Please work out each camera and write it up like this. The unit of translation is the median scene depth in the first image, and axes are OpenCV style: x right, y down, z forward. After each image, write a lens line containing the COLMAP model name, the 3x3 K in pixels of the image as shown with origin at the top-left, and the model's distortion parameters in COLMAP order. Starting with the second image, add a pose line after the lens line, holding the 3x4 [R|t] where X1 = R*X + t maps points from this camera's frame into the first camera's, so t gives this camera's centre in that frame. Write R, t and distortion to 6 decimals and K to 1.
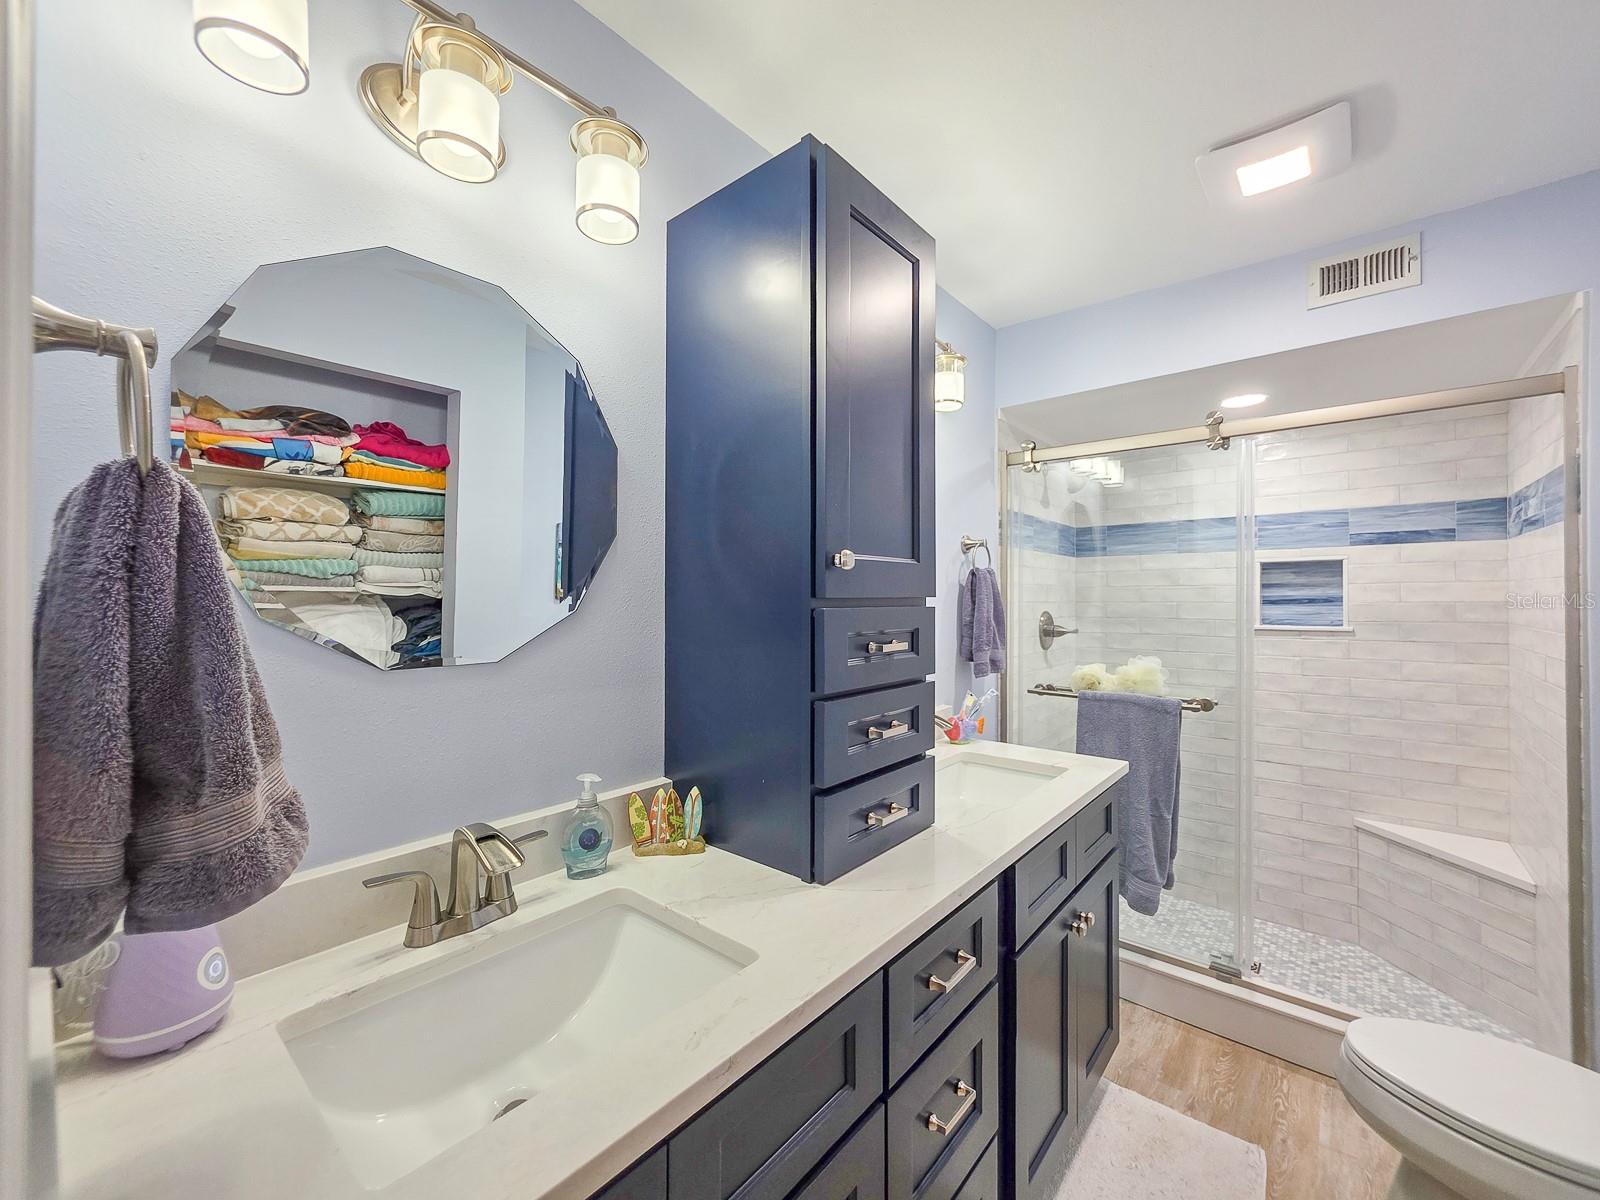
lens RADIAL K [[651.1, 0, 800.1], [0, 651.1, 595.6], [0, 0, 1]] dist [-0.001674, 0.000477]
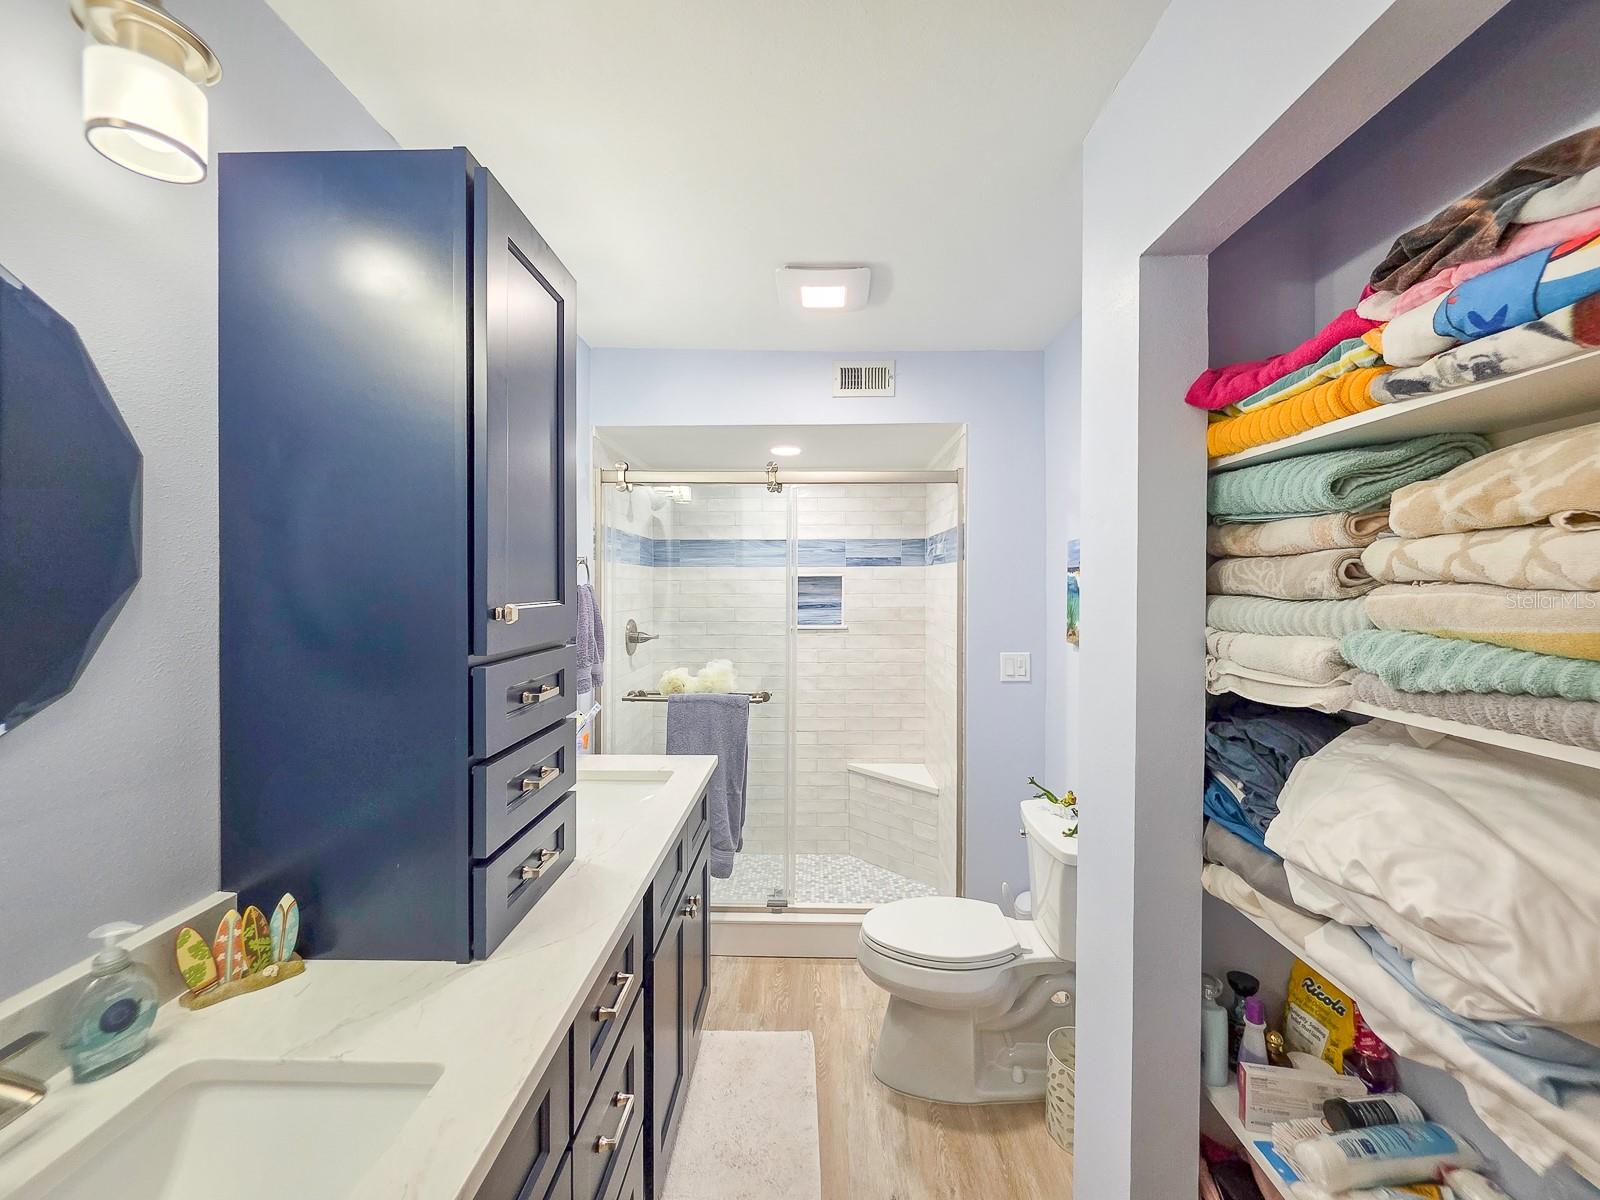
lens RADIAL K [[651.1, 0, 805.3], [0, 651.1, 591.9], [0, 0, 1]] dist [-0.001674, 0.000477]
pose [[0.773533, -0.009057, 0.633691, -0.125591], [-0.002192, 0.999854, 0.016966, -0.065400], [-0.633752, -0.014513, 0.773400, -0.007136]]
